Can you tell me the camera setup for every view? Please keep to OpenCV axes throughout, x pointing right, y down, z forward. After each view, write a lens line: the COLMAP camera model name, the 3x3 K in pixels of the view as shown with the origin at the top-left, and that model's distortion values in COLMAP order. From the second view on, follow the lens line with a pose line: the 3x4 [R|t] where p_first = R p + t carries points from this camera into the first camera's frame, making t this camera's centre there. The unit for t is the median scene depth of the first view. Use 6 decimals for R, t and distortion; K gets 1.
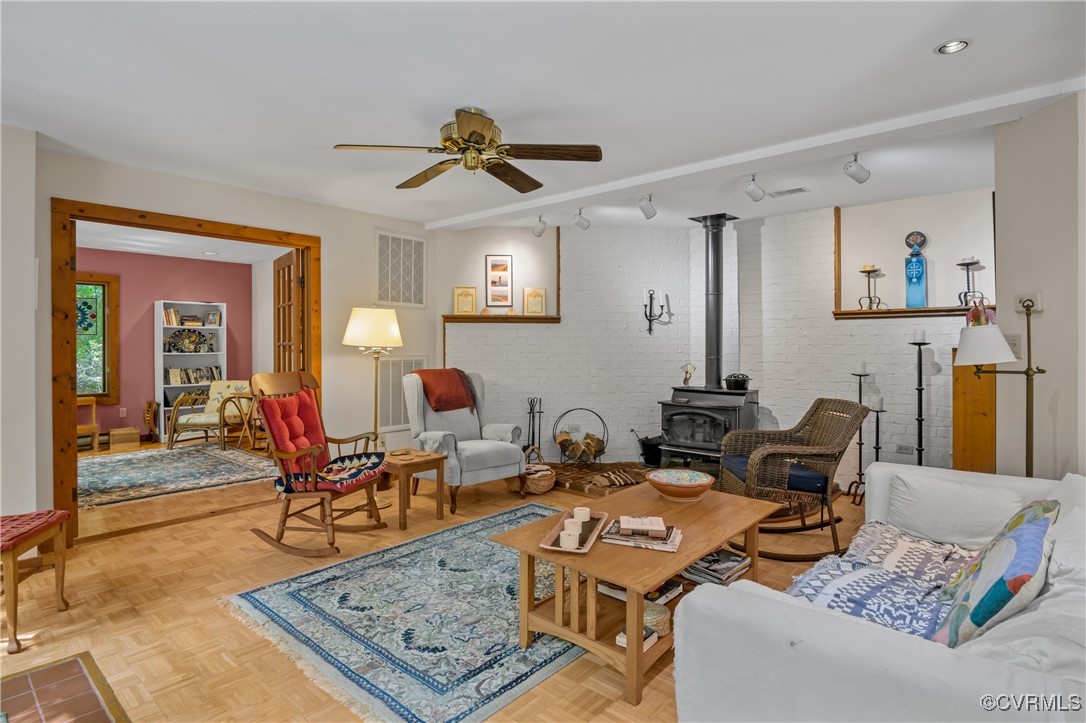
lens RADIAL K [[565.0, 0, 539.0], [0, 565.0, 349.4], [0, 0, 1]] dist [0.001002, -0.000307]
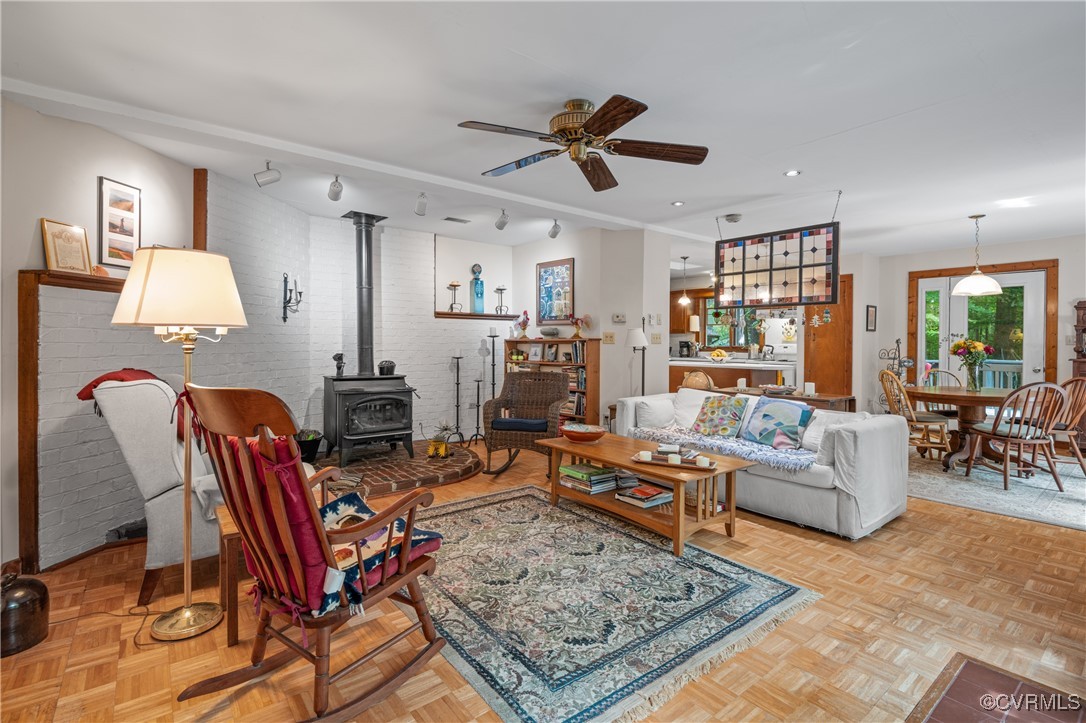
lens RADIAL K [[506.9, 0, 535.5], [0, 506.9, 346.9], [0, 0, 1]] dist [-0.002709, -0.001313]
pose [[0.187012, -0.007799, 0.982327, -0.711293], [0.000712, 0.999969, 0.007803, 0.008912], [-0.982357, -0.000760, 0.187012, 0.618010]]
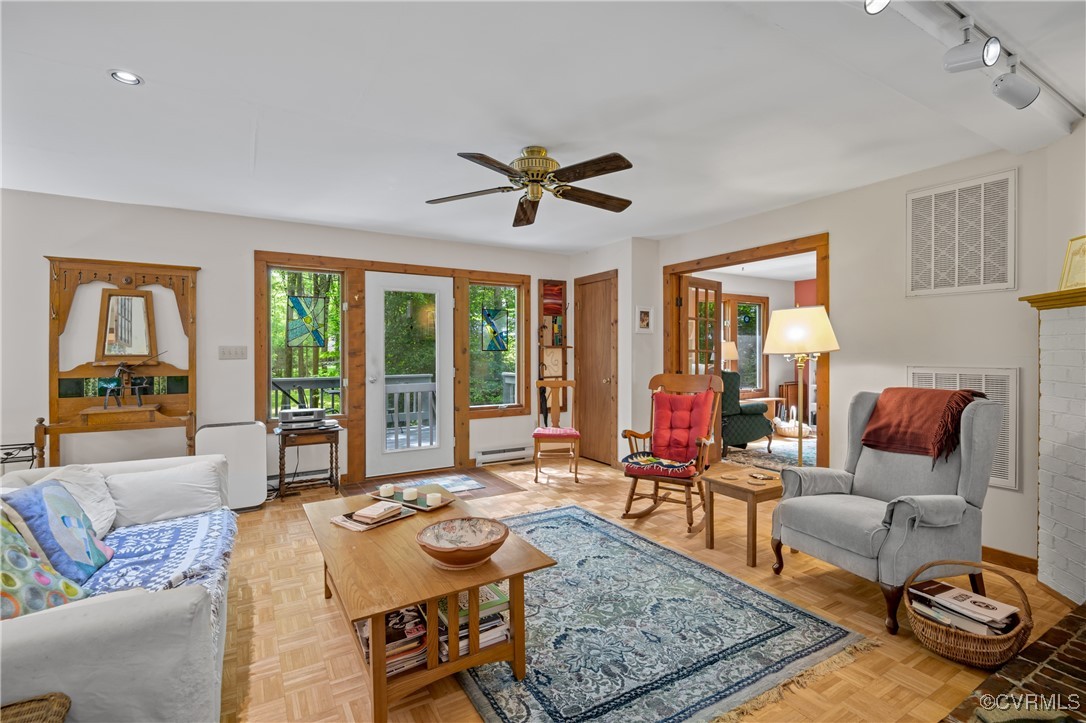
lens RADIAL K [[500.2, 0, 538.8], [0, 500.2, 350.7], [0, 0, 1]] dist [-0.002643, -0.001268]
pose [[-0.302293, -0.000319, -0.953215, 0.588888], [-0.003851, 0.999992, 0.000887, -0.008185], [0.953207, 0.003939, -0.302292, 0.904023]]
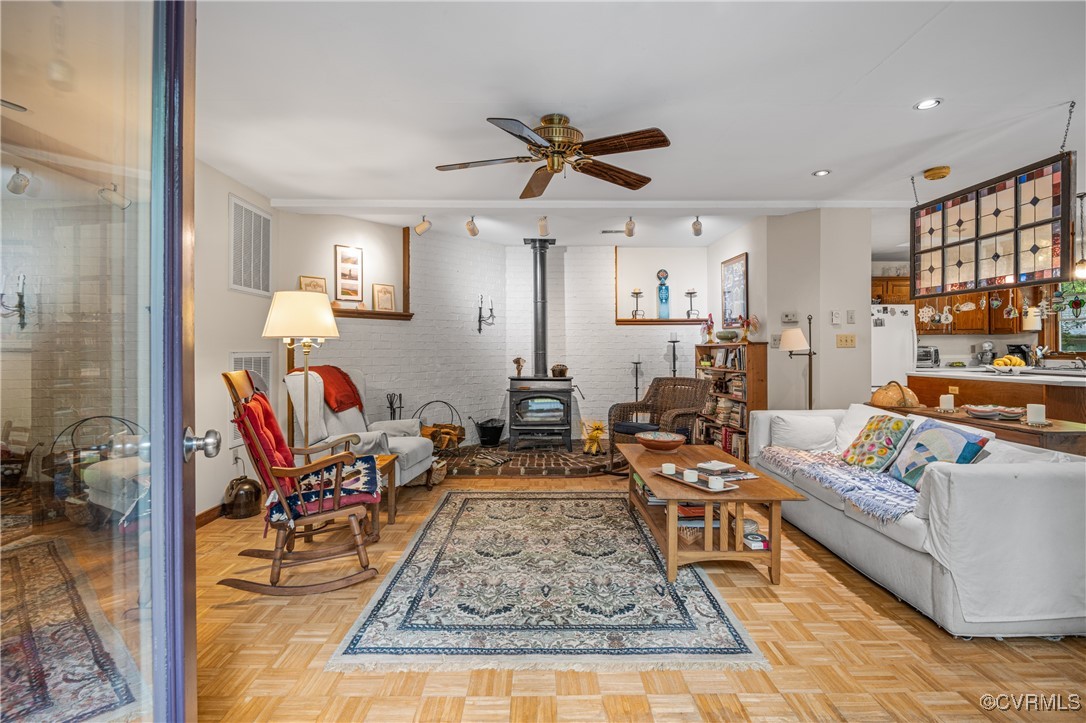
lens RADIAL K [[500.2, 0, 538.8], [0, 500.2, 350.7], [0, 0, 1]] dist [-0.002643, -0.001268]
pose [[0.748388, -0.002426, 0.663257, -0.530007], [0.005117, 0.999985, -0.002116, 0.016541], [-0.663241, 0.004978, 0.748389, 0.211369]]
